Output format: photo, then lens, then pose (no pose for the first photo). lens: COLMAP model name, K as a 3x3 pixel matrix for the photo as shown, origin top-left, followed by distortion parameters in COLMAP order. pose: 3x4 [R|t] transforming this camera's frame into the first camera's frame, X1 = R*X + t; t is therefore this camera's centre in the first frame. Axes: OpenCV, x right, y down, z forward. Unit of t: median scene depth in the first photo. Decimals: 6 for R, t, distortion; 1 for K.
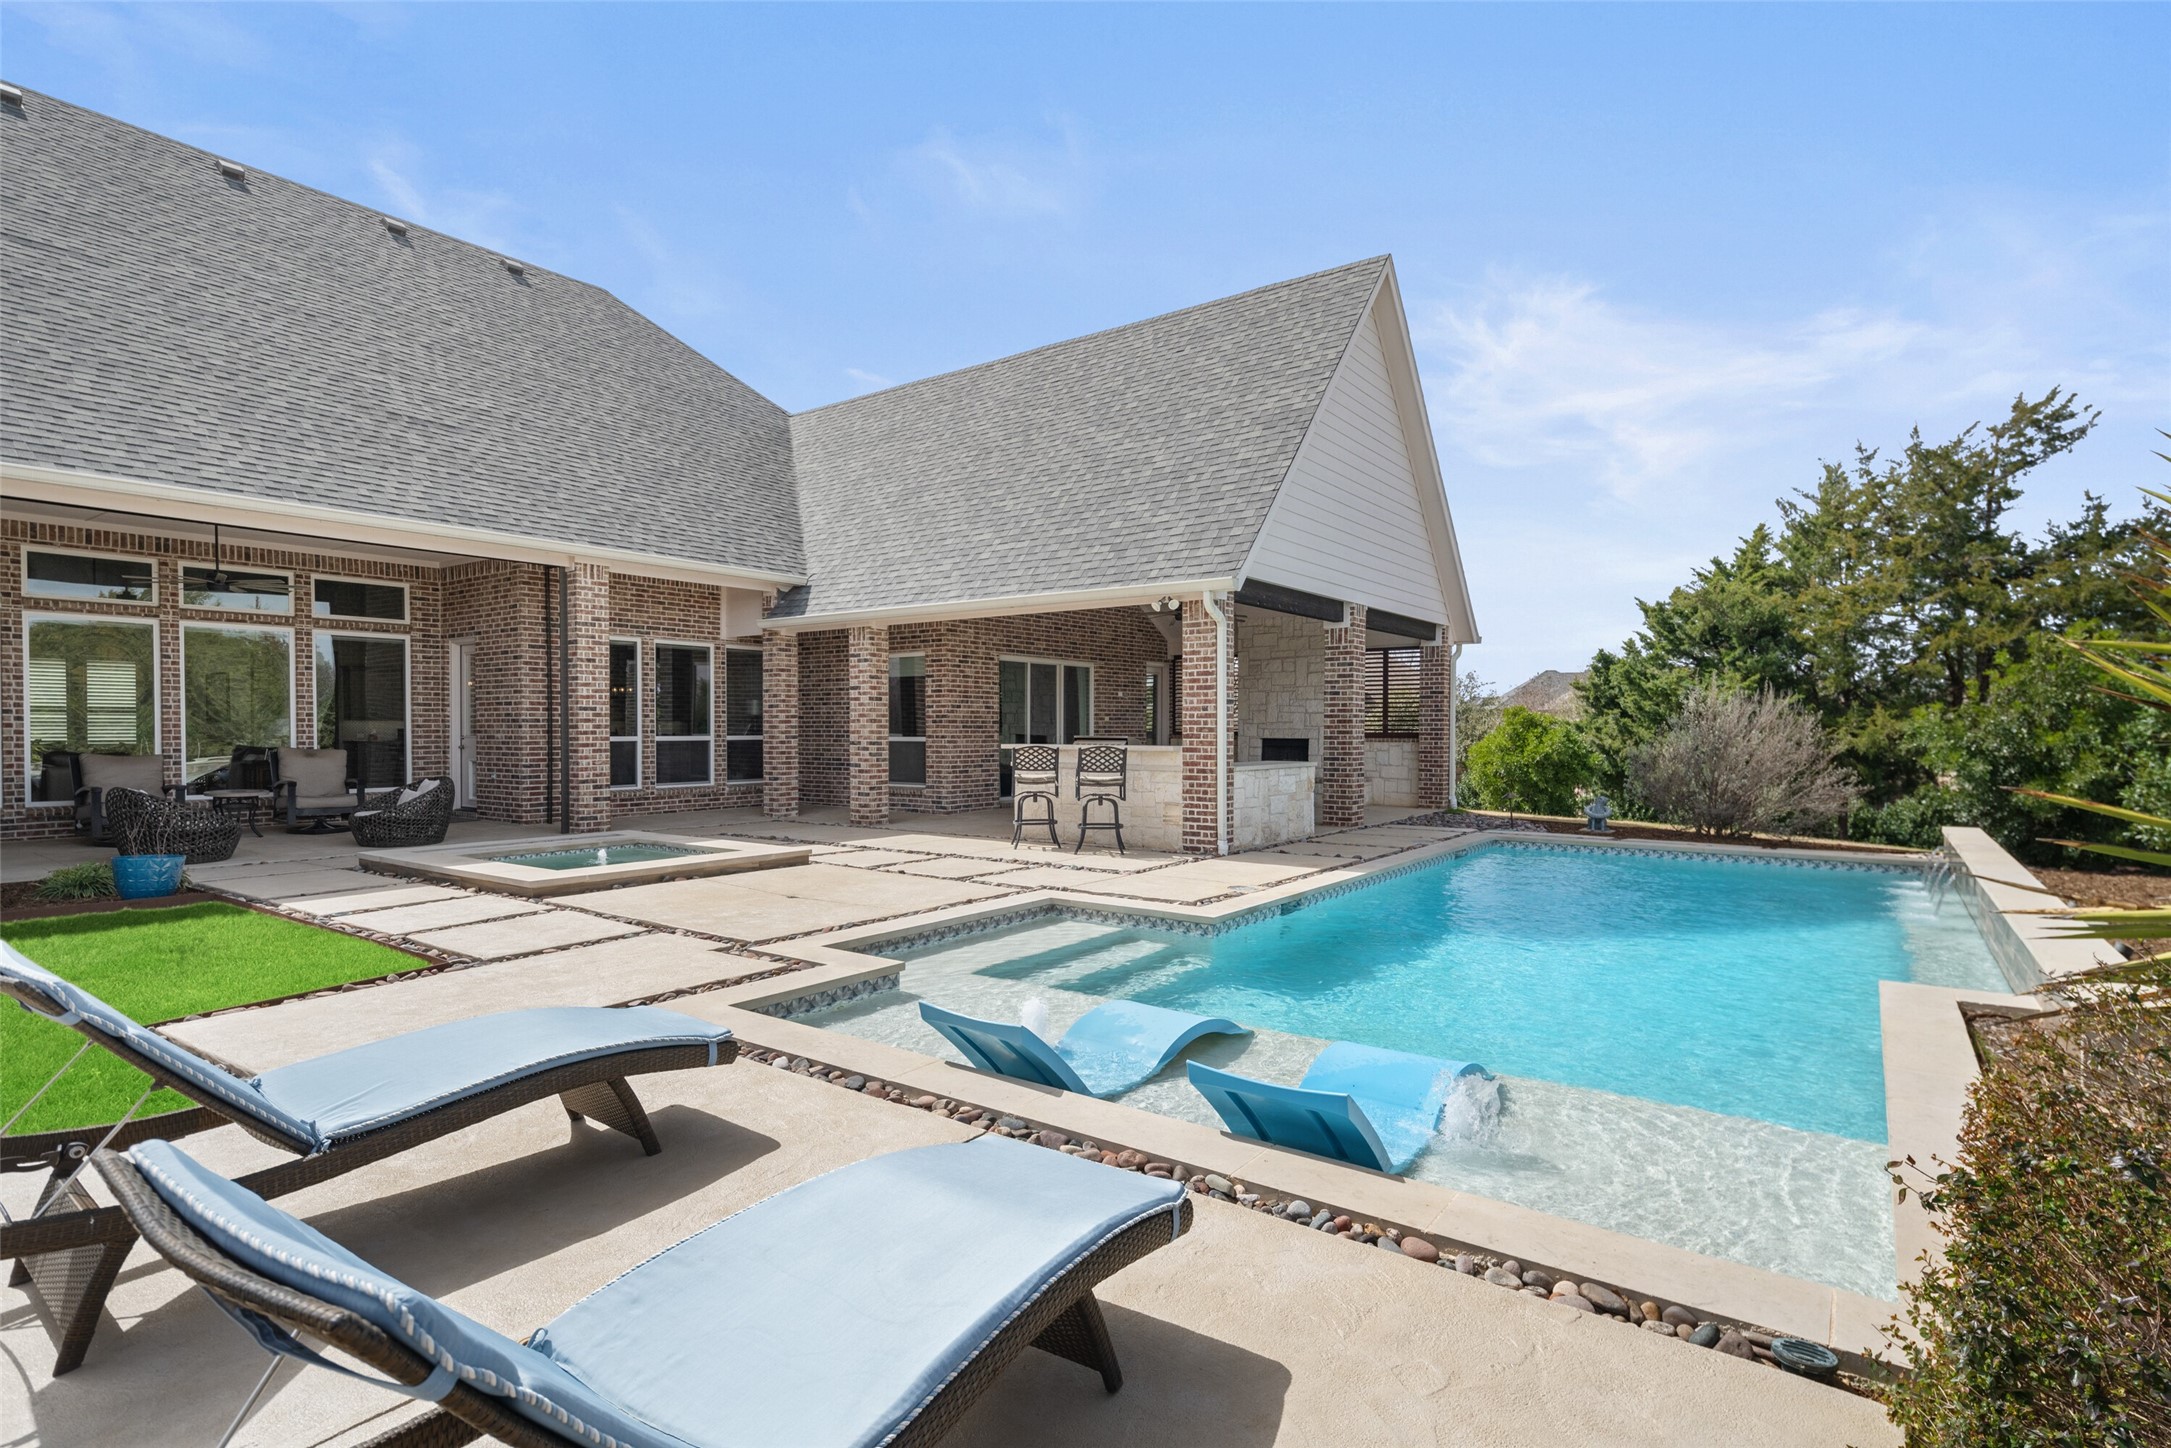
lens RADIAL K [[1047.2, 0, 1073.4], [0, 1047.2, 753.4], [0, 0, 1]] dist [0.005719, 0.000075]
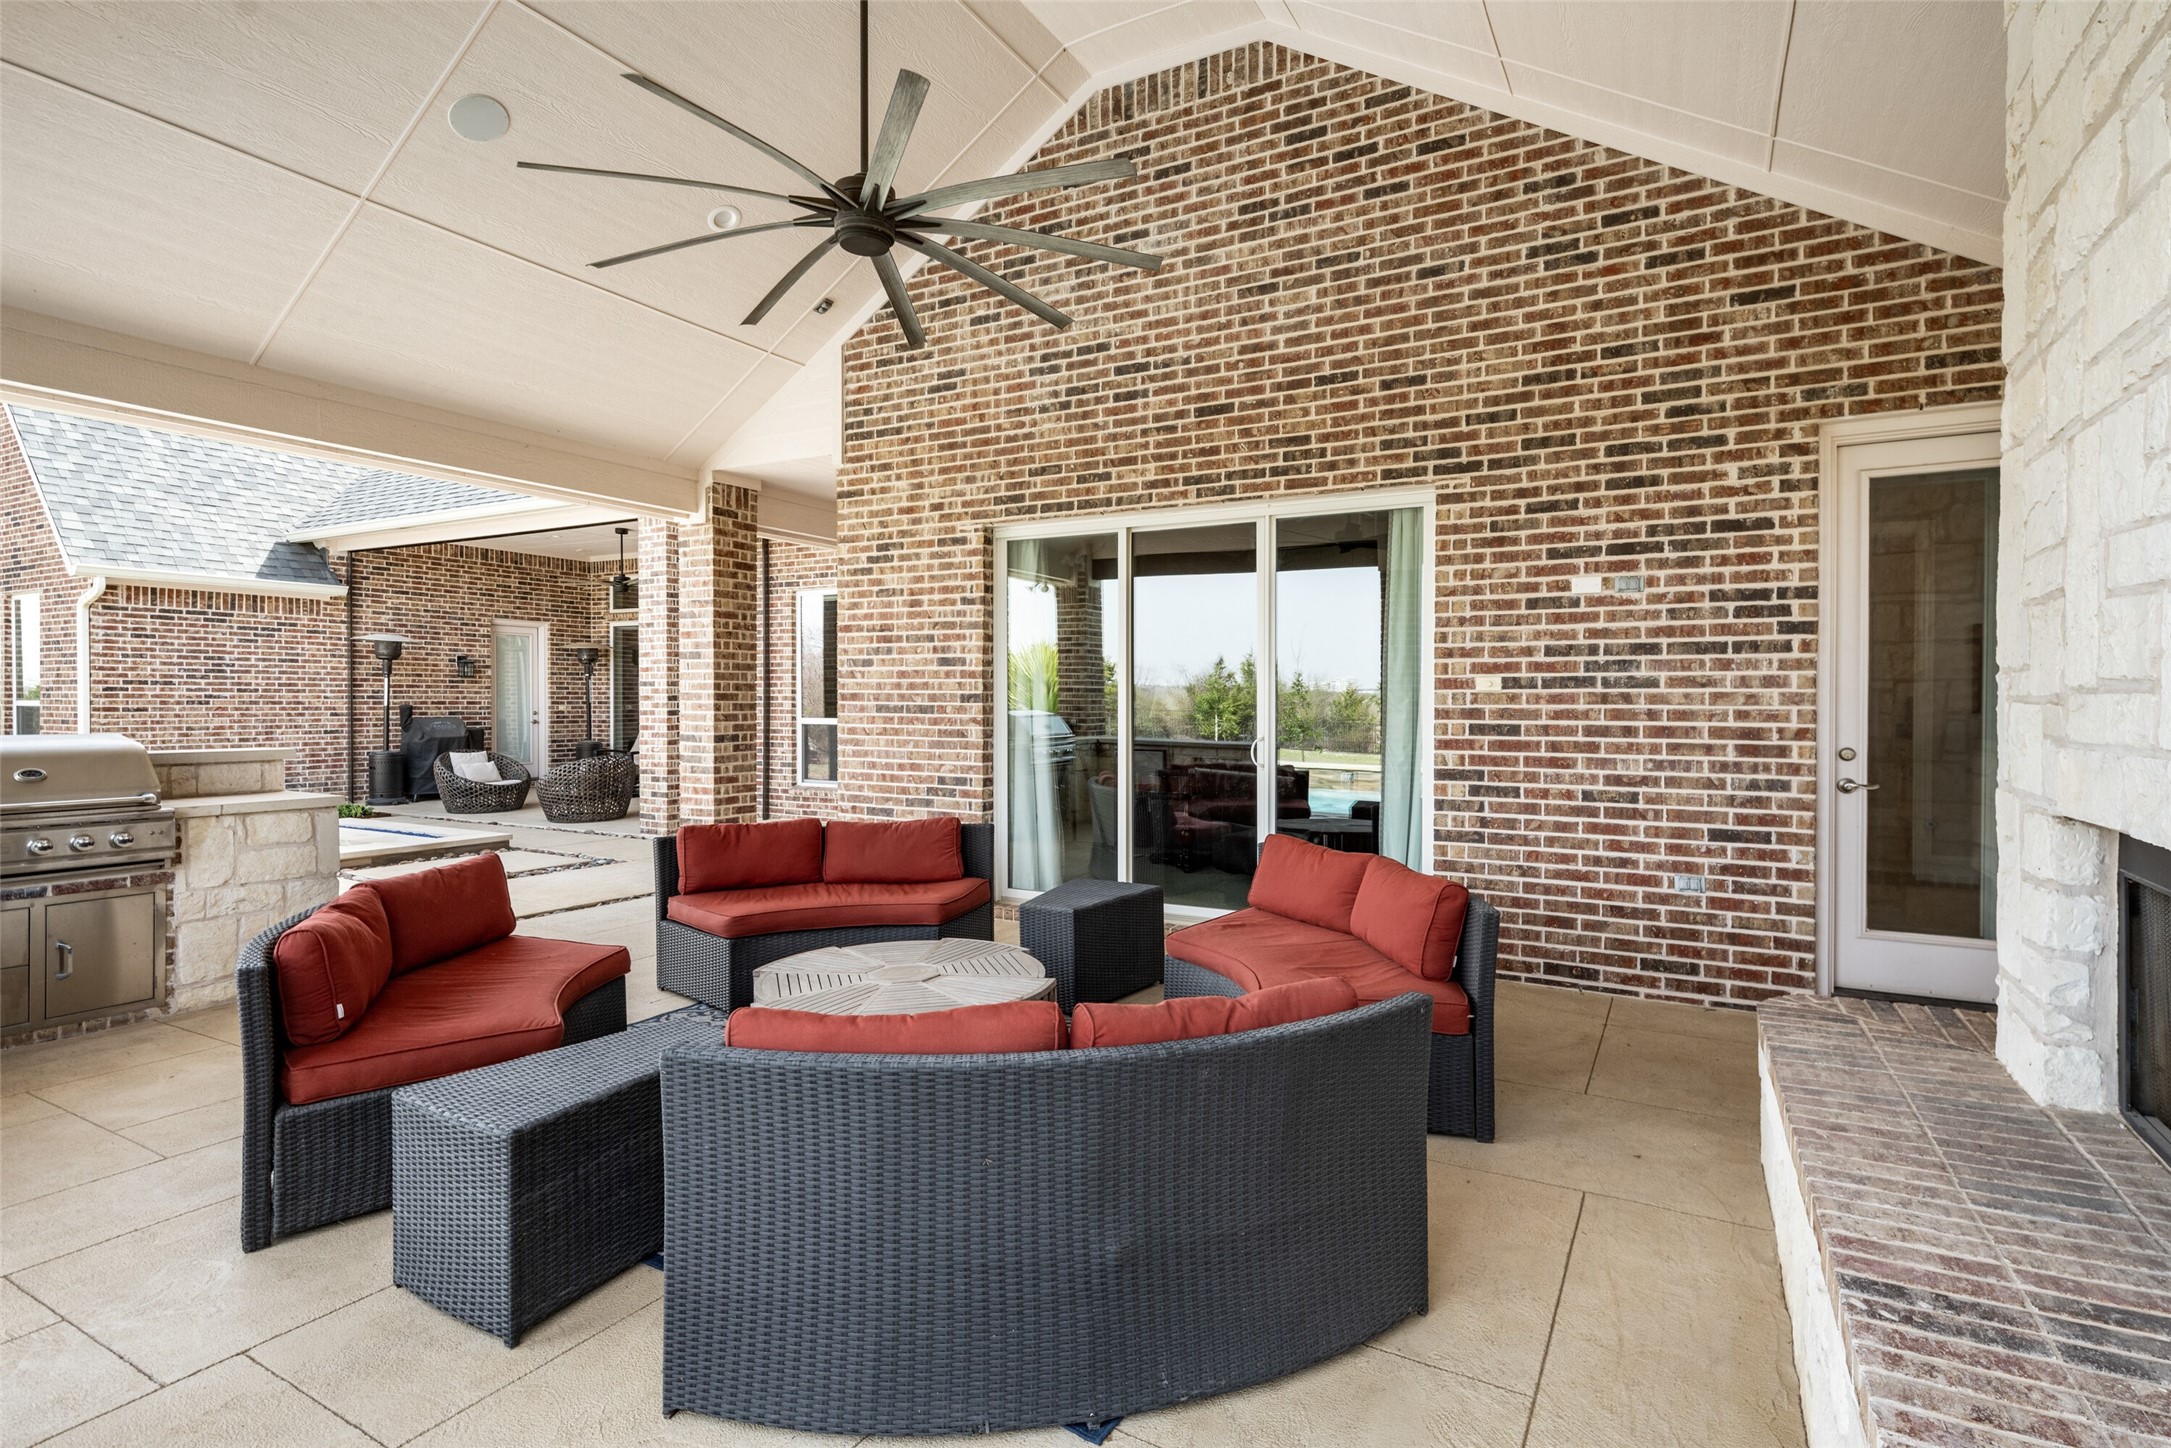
lens RADIAL K [[1064.8, 0, 1135.2], [0, 1064.8, 709.0], [0, 0, 1]] dist [0.002747, 0.000144]
pose [[0.138135, 0.006977, -0.990389, 0.377053], [-0.027601, 0.999614, 0.003193, -0.032084], [0.990029, 0.026894, 0.138274, 1.131337]]
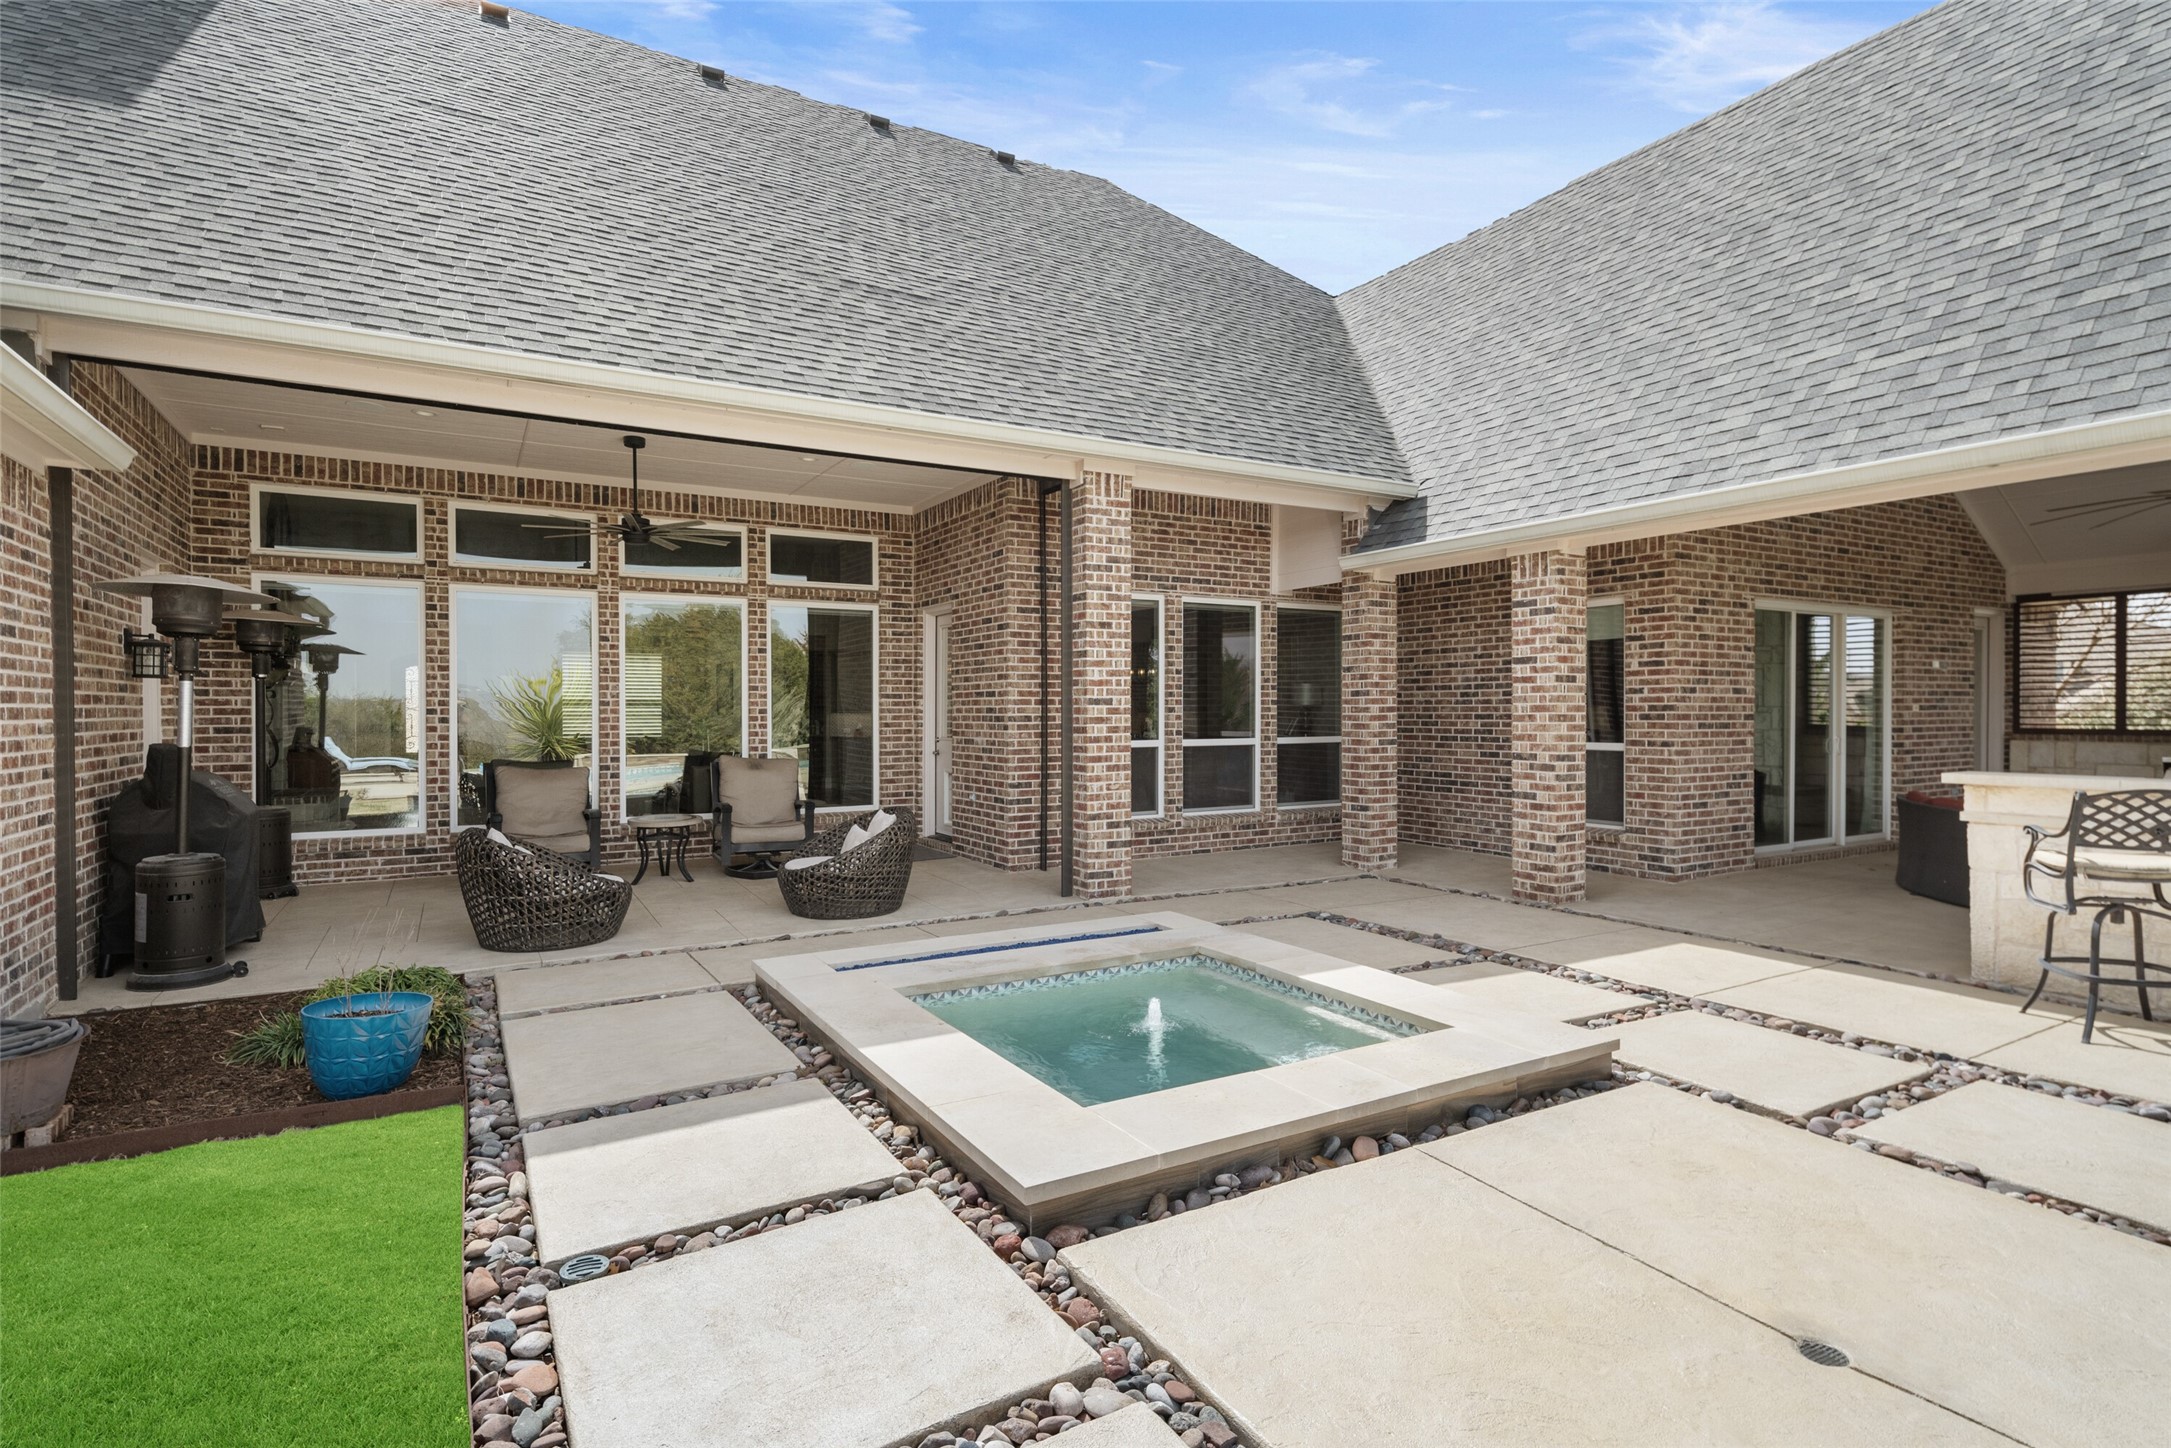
lens RADIAL K [[1059.3, 0, 1076.7], [0, 1059.3, 719.8], [0, 0, 1]] dist [0.009576, -0.000258]
pose [[0.913374, -0.000064, -0.407122, -0.193506], [-0.006073, 0.999887, -0.013781, -0.020285], [0.407076, 0.015060, 0.913270, 0.367900]]
